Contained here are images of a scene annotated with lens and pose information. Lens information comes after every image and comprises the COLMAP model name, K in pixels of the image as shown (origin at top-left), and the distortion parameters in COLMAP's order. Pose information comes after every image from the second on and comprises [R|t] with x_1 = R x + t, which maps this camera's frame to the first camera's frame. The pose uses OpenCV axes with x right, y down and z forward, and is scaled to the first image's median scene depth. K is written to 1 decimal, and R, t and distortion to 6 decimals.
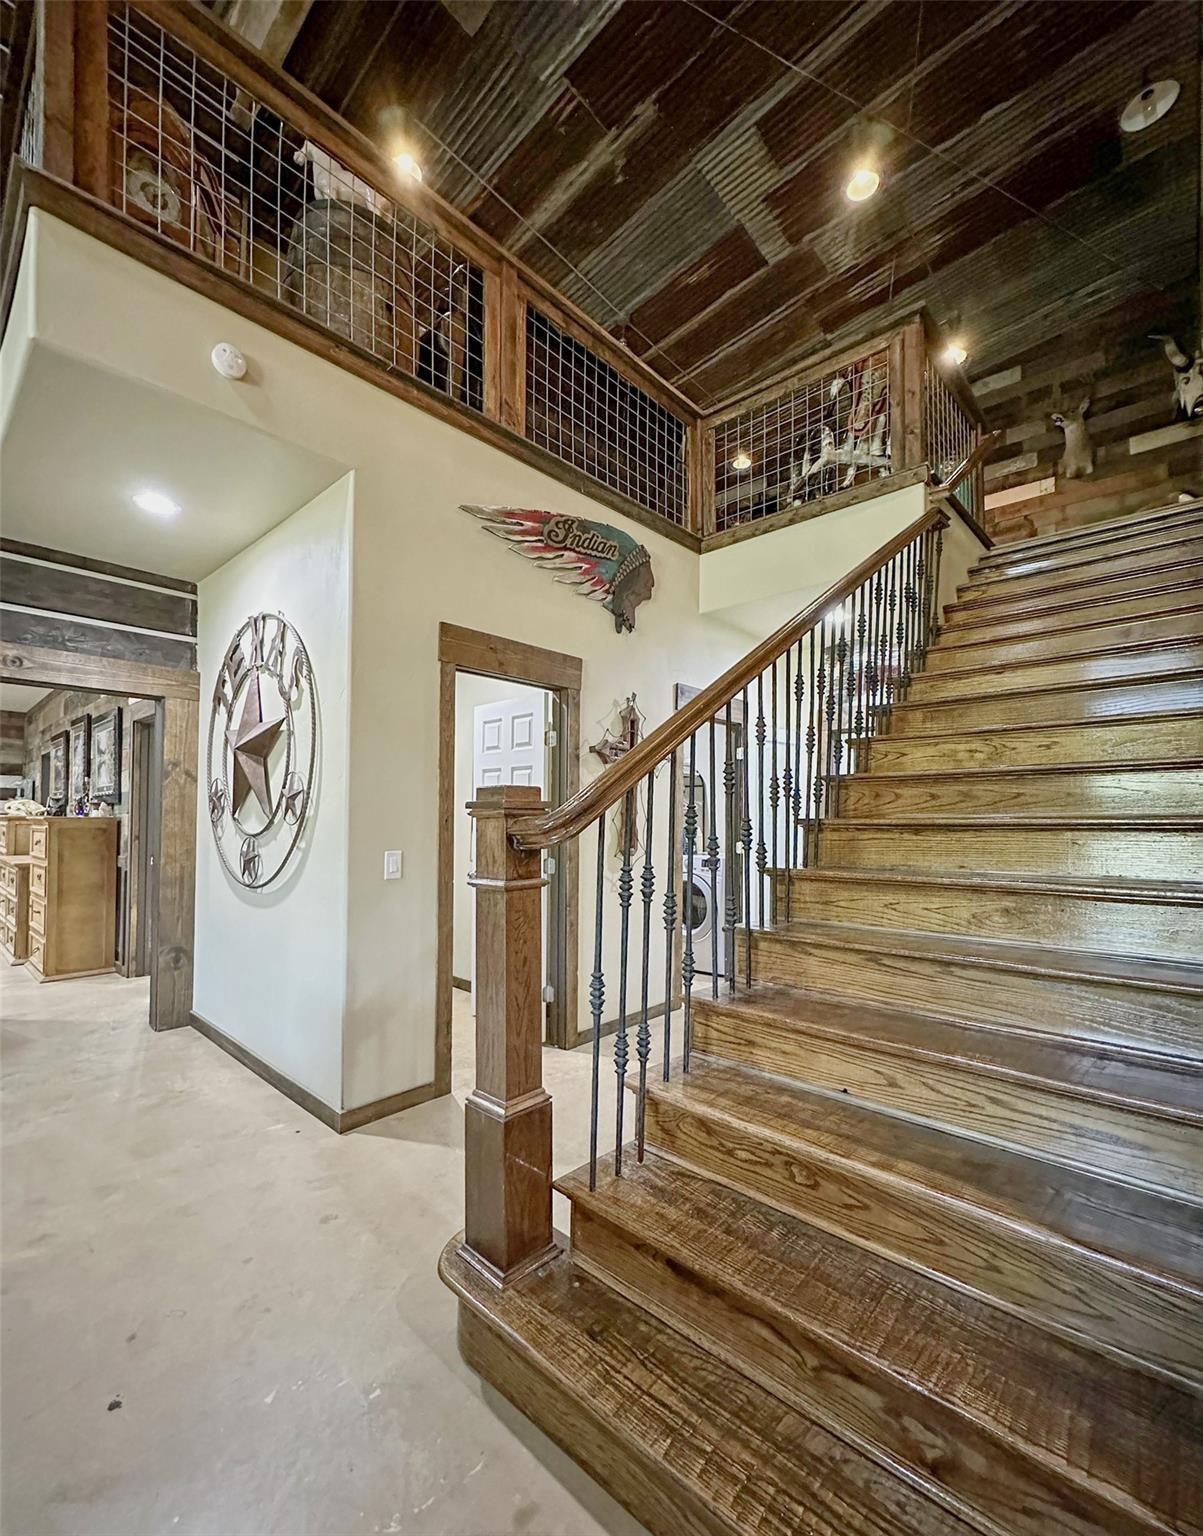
lens RADIAL K [[635.0, 0, 622.5], [0, 635.0, 824.0], [0, 0, 1]] dist [-0.000792, -0.000167]
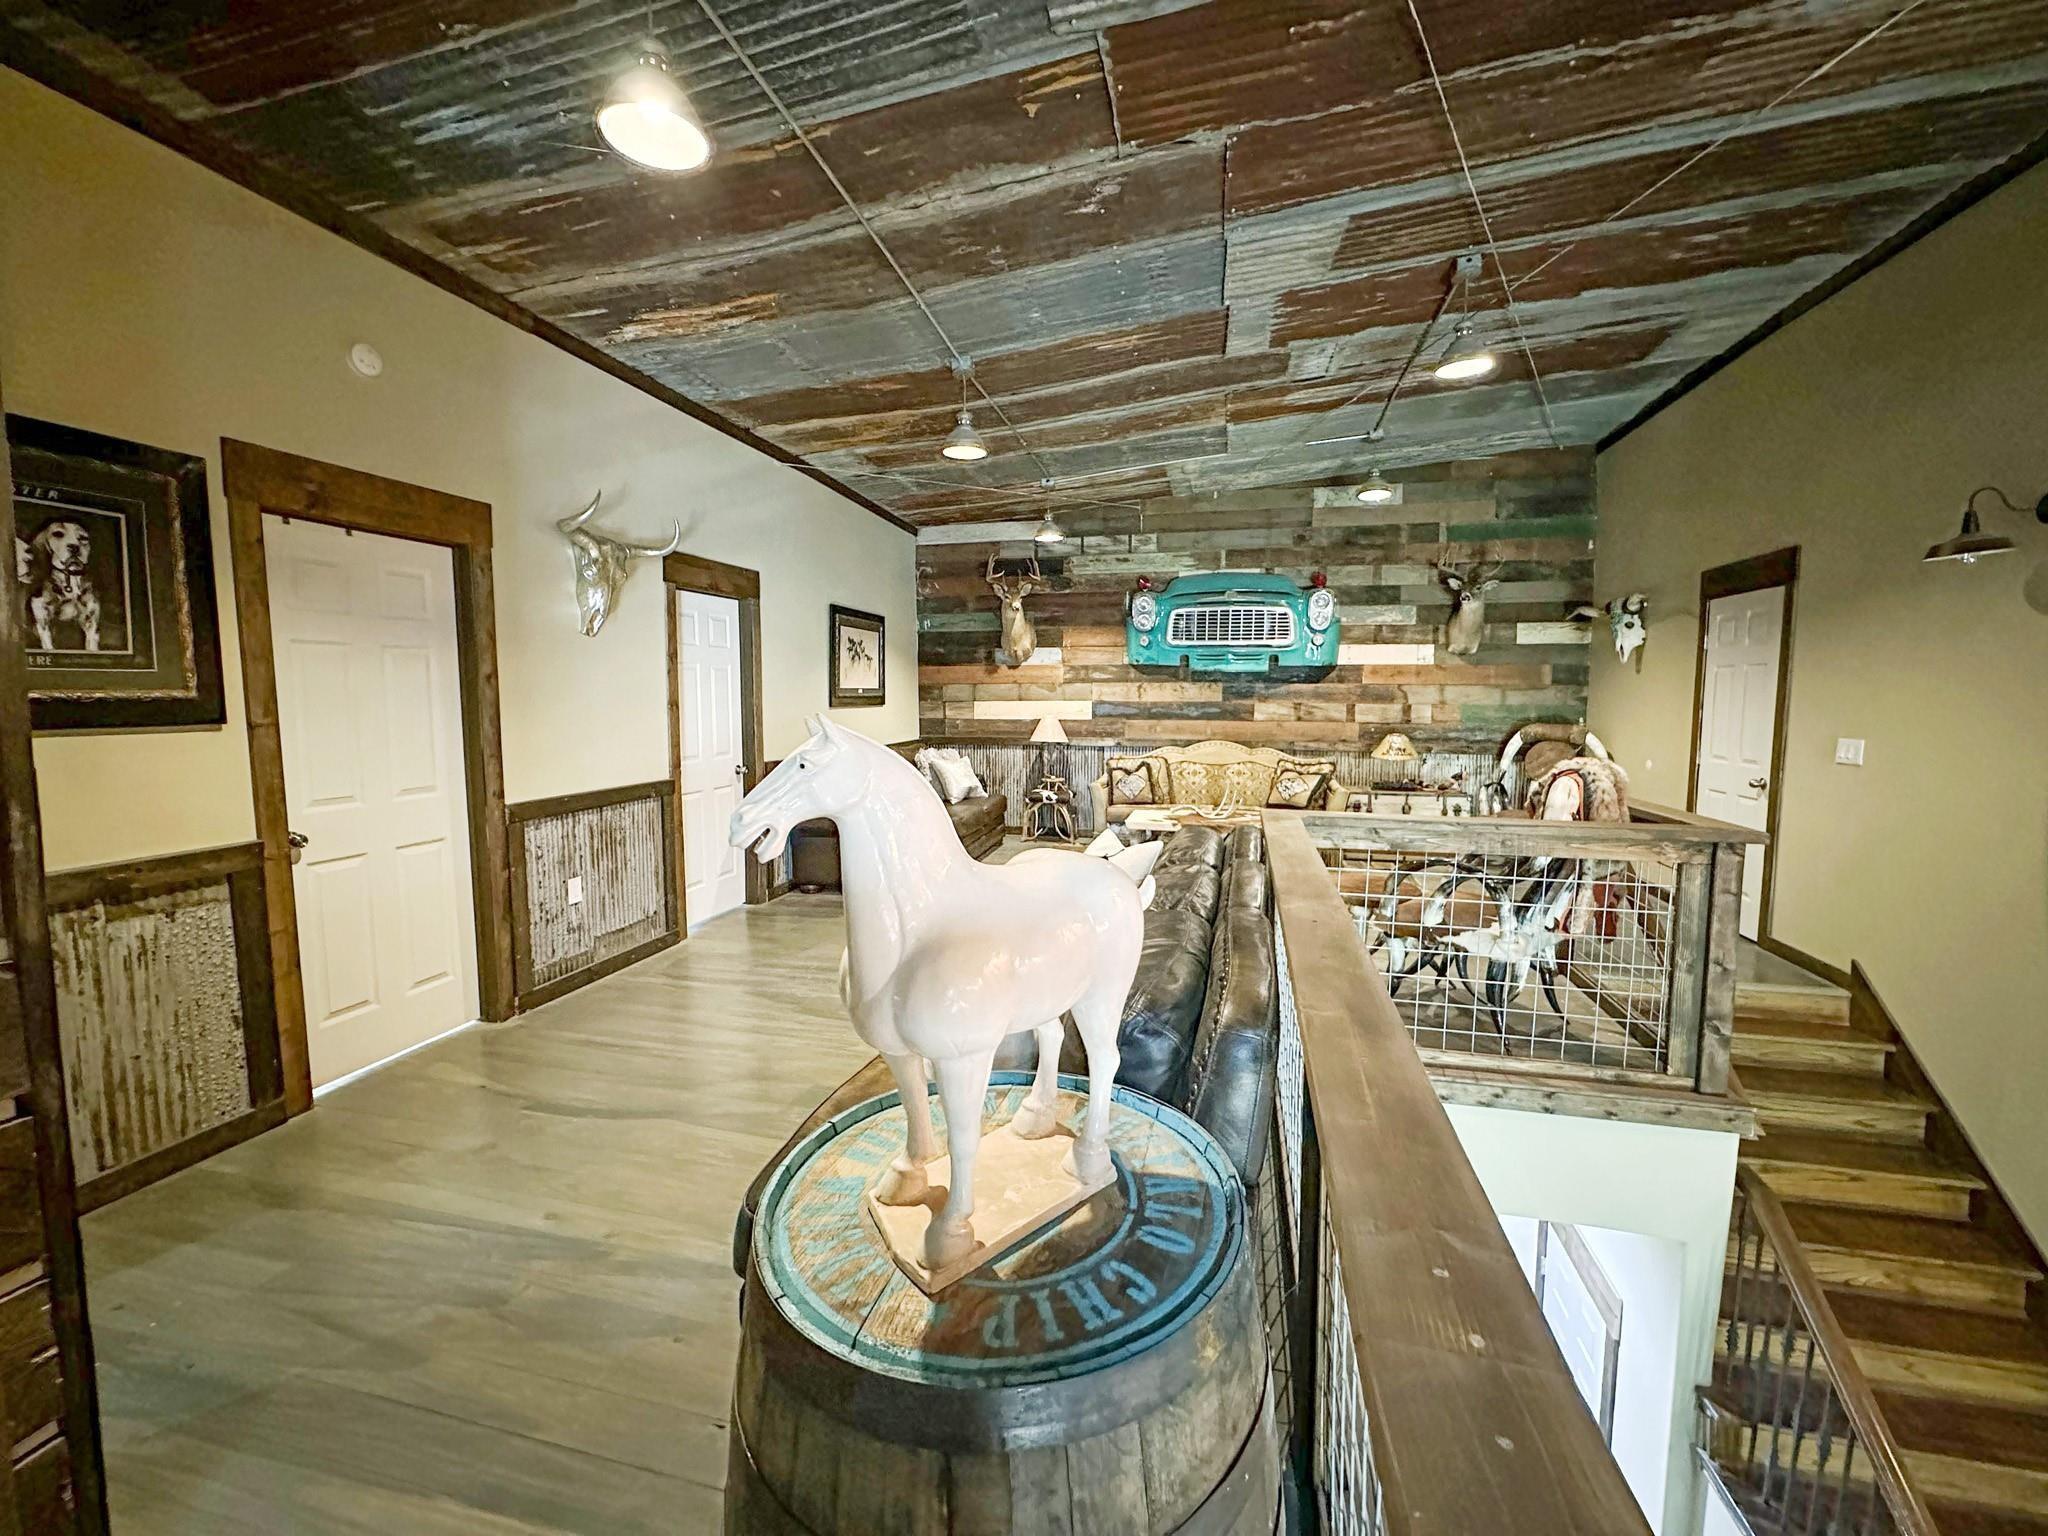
lens RADIAL K [[829.1, 0, 1035.7], [0, 829.1, 767.9], [0, 0, 1]] dist [0.000149, 0.000043]
pose [[0.872386, -0.044607, 0.486778, -0.248534], [-0.000701, 0.995712, 0.092500, -0.491998], [-0.488817, -0.081038, 0.868614, 0.344538]]
